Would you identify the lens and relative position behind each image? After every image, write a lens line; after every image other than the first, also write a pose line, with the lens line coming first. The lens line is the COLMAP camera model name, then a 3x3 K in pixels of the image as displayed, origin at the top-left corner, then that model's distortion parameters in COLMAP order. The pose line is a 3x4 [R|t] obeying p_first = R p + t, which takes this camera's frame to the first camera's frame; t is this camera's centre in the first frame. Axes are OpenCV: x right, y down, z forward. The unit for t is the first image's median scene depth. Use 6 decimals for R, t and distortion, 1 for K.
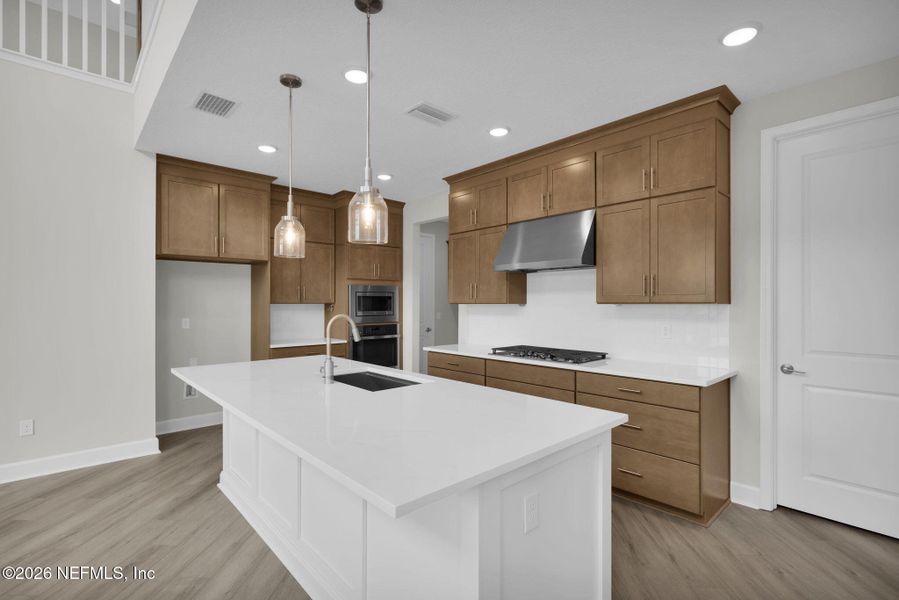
lens RADIAL K [[420.8, 0, 447.7], [0, 420.8, 302.5], [0, 0, 1]] dist [0.001278, -0.000118]
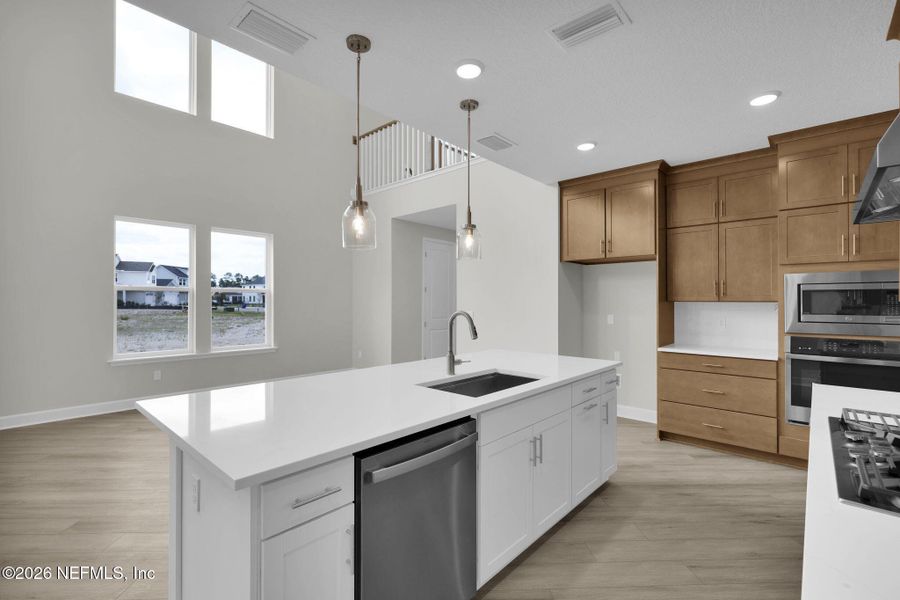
lens RADIAL K [[402.5, 0, 449.8], [0, 402.5, 301.5], [0, 0, 1]] dist [-0.002856, -0.000226]
pose [[0.099684, 0.001766, -0.995018, 0.462639], [-0.002487, 0.999996, 0.001526, 0.001919], [0.995016, 0.002322, 0.099688, 0.550526]]
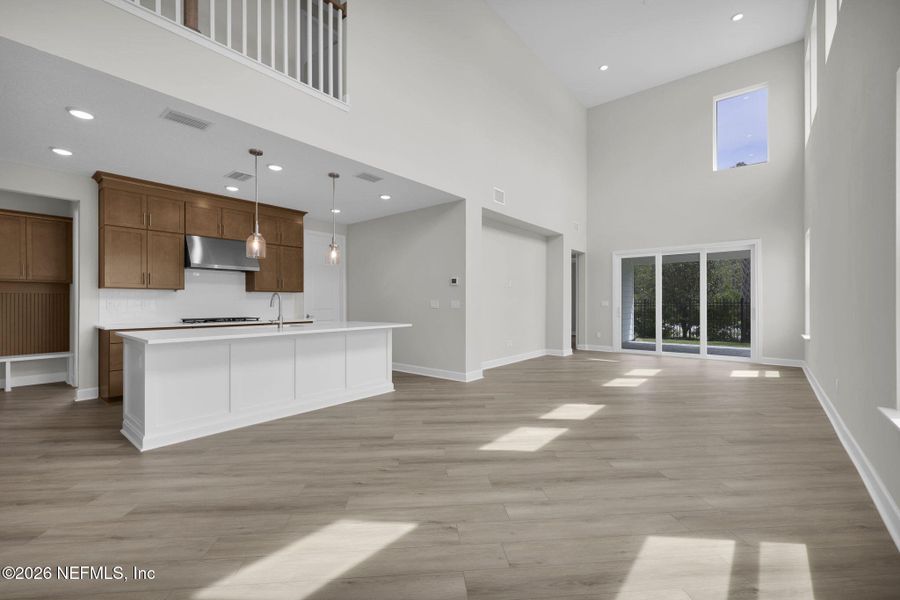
lens RADIAL K [[379.6, 0, 450.3], [0, 379.6, 310.7], [0, 0, 1]] dist [0.000727, -0.000074]
pose [[-0.144533, -0.019410, 0.989310, -1.302538], [-0.002123, 0.999811, 0.019306, 0.047205], [-0.989498, 0.000690, -0.144547, 0.295978]]
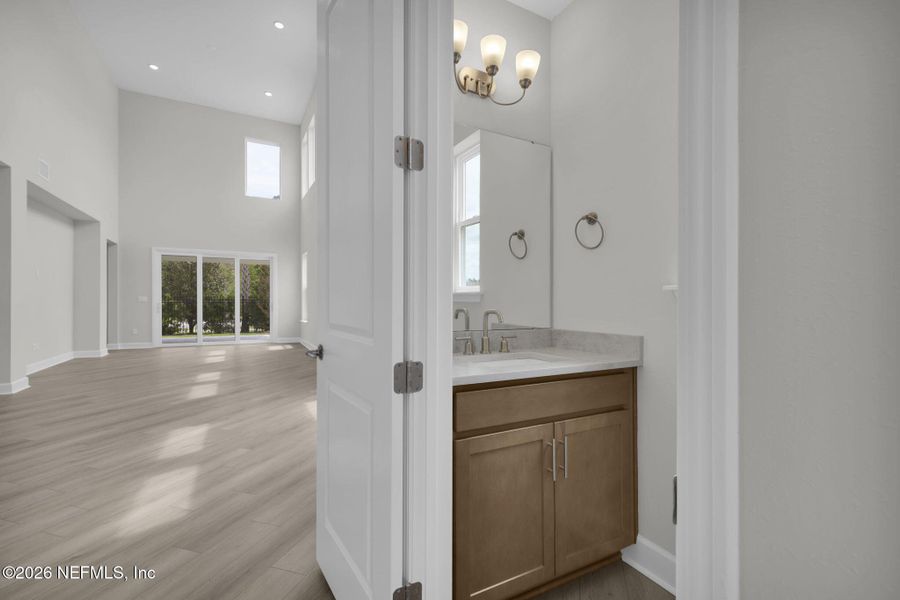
lens RADIAL K [[402.5, 0, 449.8], [0, 402.5, 301.5], [0, 0, 1]] dist [-0.002856, -0.000226]
pose [[-0.970839, -0.004349, 0.239694, -1.491266], [-0.005140, 0.999983, -0.002676, 0.059103], [-0.239678, -0.003830, -0.970845, 0.904373]]
